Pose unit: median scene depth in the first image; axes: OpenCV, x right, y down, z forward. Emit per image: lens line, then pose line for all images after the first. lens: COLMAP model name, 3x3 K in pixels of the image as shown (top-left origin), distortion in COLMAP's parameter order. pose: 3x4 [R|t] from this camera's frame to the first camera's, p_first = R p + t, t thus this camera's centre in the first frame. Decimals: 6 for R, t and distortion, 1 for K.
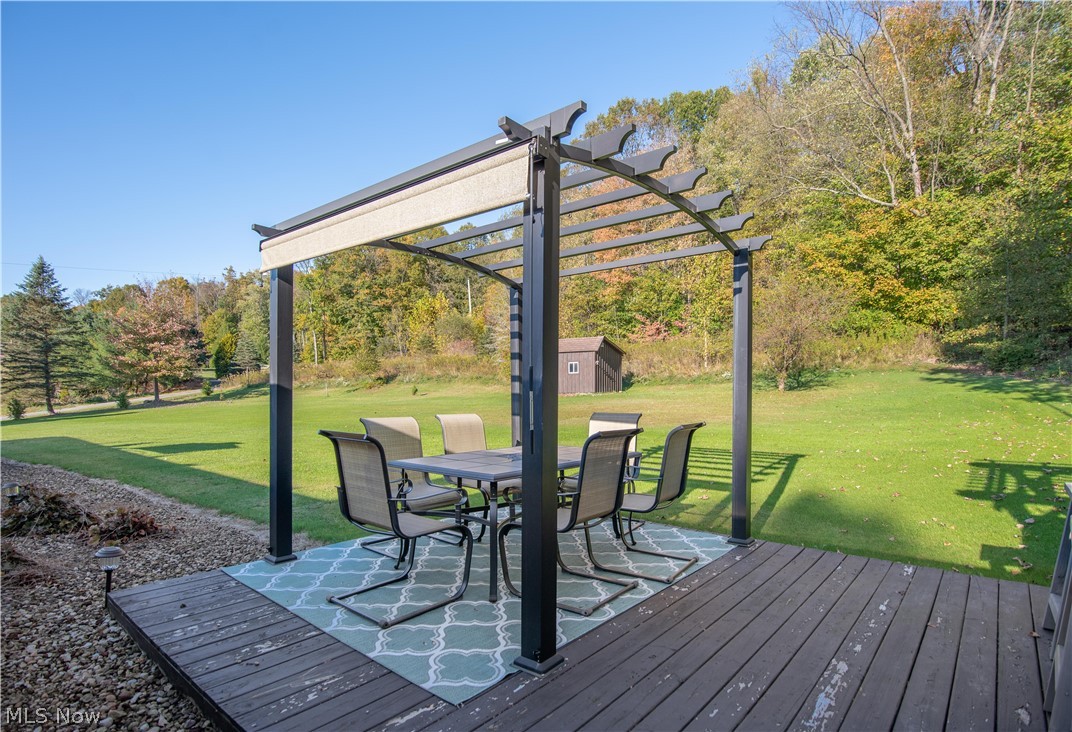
lens RADIAL K [[527.8, 0, 528.1], [0, 527.8, 397.7], [0, 0, 1]] dist [-0.000916, -0.000203]
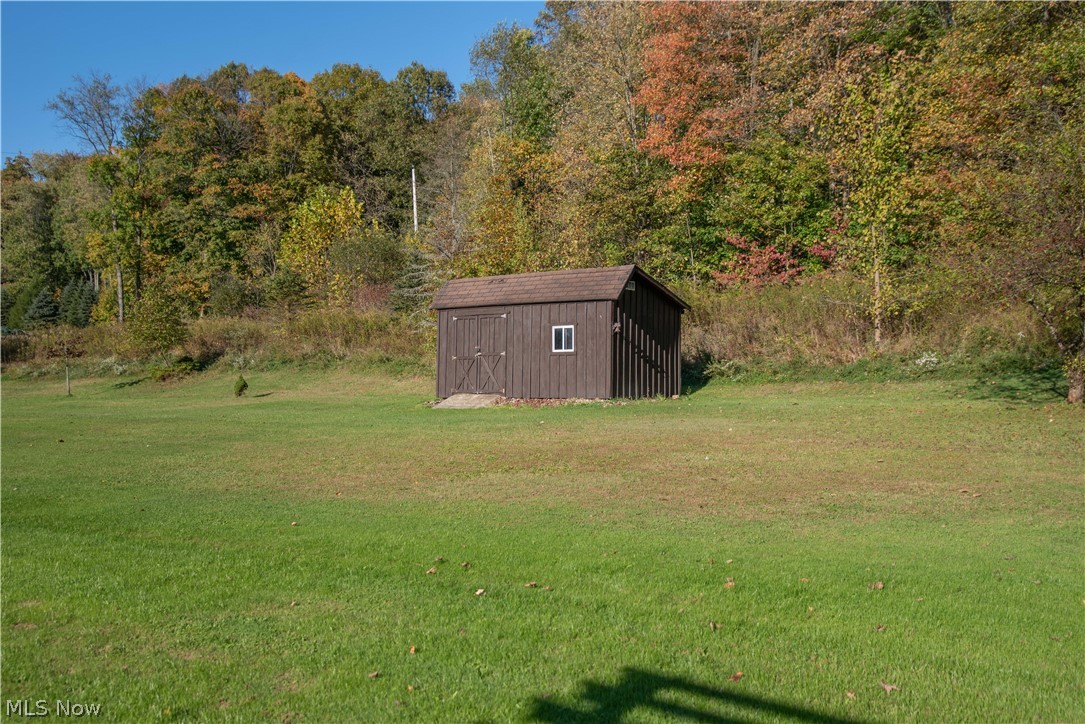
lens RADIAL K [[988.1, 0, 542.5], [0, 988.1, 362.0], [0, 0, 1]] dist [0.039642, 0.000280]
pose [[0.999902, 0.013514, -0.003613, 0.041571], [-0.013643, 0.999171, -0.038367, -0.004307], [0.003091, 0.038412, 0.999257, 0.118916]]
